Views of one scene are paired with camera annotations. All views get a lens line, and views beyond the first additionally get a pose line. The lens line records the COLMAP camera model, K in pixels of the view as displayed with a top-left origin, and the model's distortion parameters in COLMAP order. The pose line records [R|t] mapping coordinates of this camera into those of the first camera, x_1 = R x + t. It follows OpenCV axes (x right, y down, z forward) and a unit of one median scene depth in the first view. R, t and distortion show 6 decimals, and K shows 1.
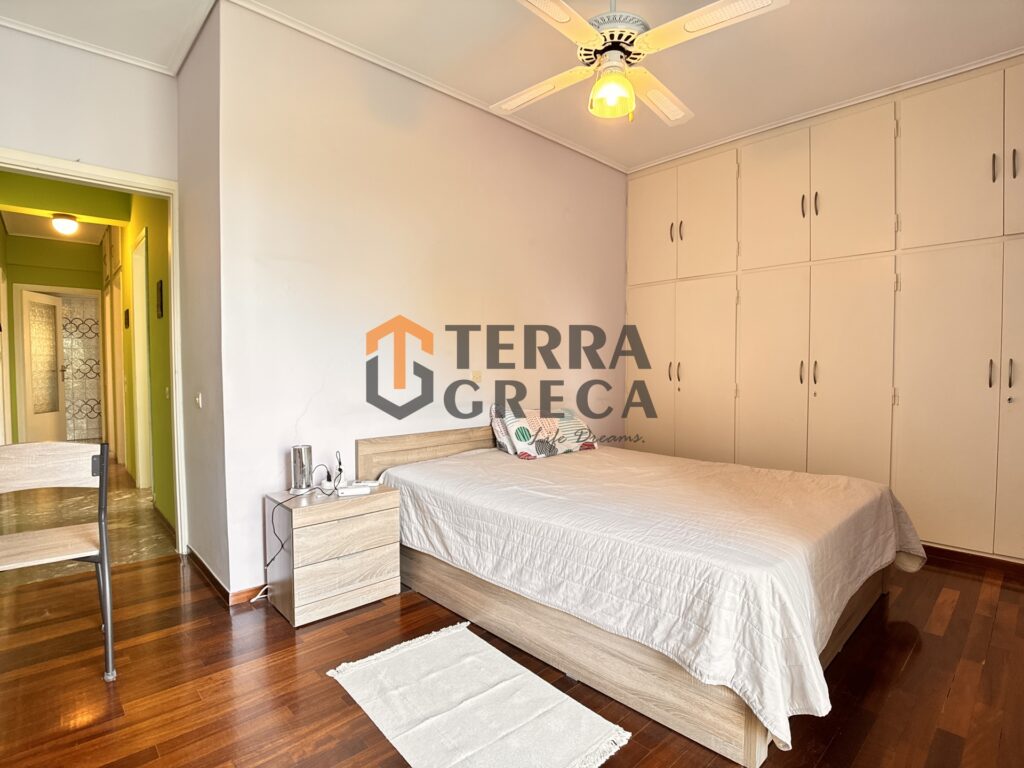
lens RADIAL K [[520.8, 0, 528.0], [0, 520.8, 385.8], [0, 0, 1]] dist [-0.026001, 0.003518]
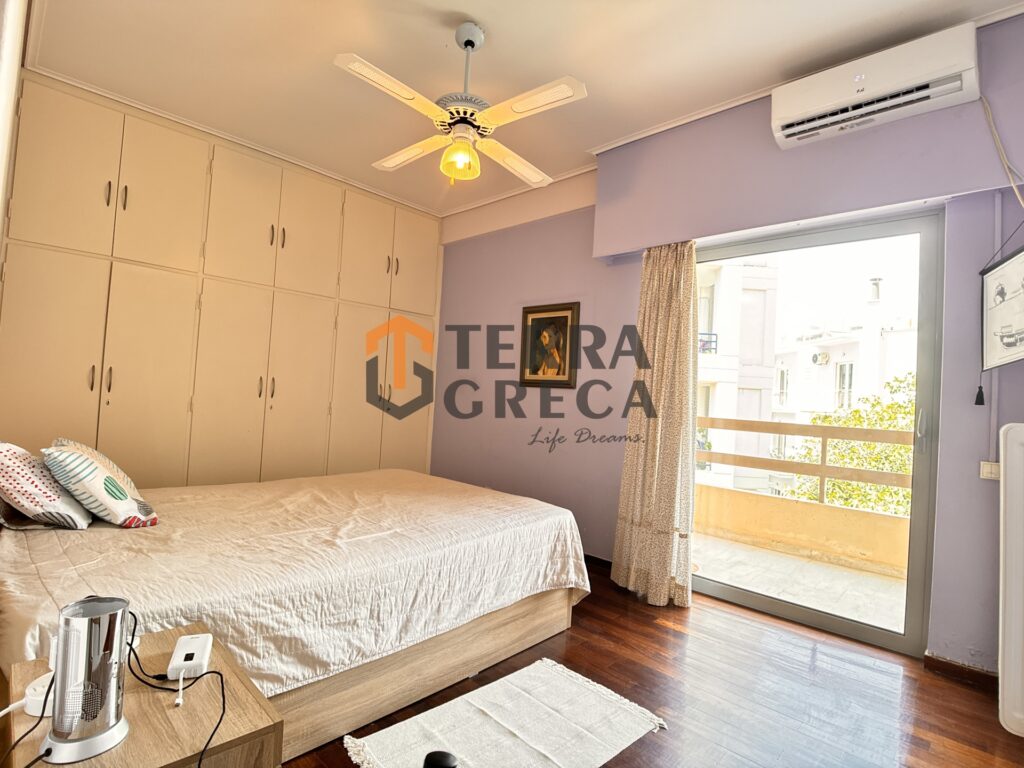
lens RADIAL K [[520.8, 0, 504.5], [0, 520.8, 380.2], [0, 0, 1]] dist [-0.026001, 0.003518]
pose [[-0.023111, 0.024015, 0.999444, -0.882439], [-0.022065, 0.999456, -0.024525, -0.039476], [-0.999489, -0.022619, -0.022568, 0.818889]]
